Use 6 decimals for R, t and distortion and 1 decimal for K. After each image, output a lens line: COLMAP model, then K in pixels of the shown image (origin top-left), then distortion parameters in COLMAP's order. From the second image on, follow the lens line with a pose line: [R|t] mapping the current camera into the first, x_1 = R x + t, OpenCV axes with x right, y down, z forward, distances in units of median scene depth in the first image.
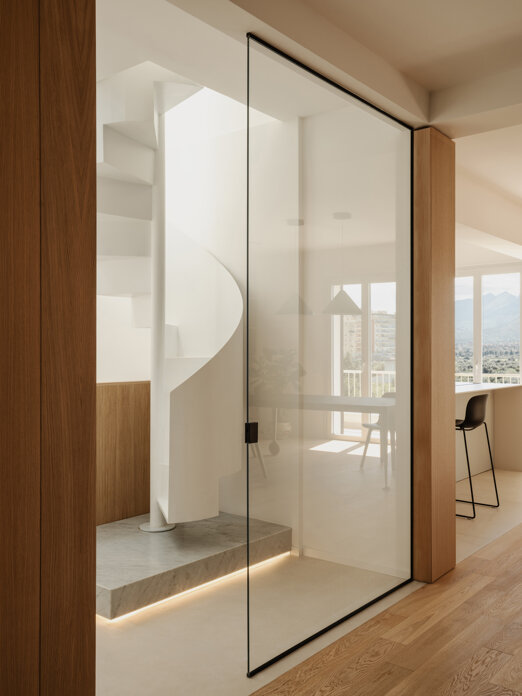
lens RADIAL K [[634.6, 0, 257.6], [0, 634.6, 349.1], [0, 0, 1]] dist [0.009386, 0.000000]
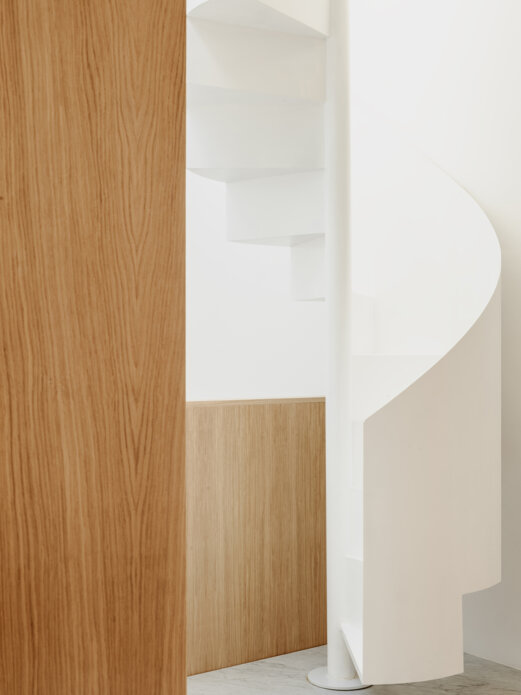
lens RADIAL K [[1032.9, 0, 256.8], [0, 1032.9, 348.3], [0, 0, 1]] dist [0.051909, 0.000000]
pose [[0.971770, -0.009337, -0.235744, -0.020329], [0.010034, 0.999948, 0.001758, 0.007093], [0.235715, -0.004074, 0.971814, 0.145871]]
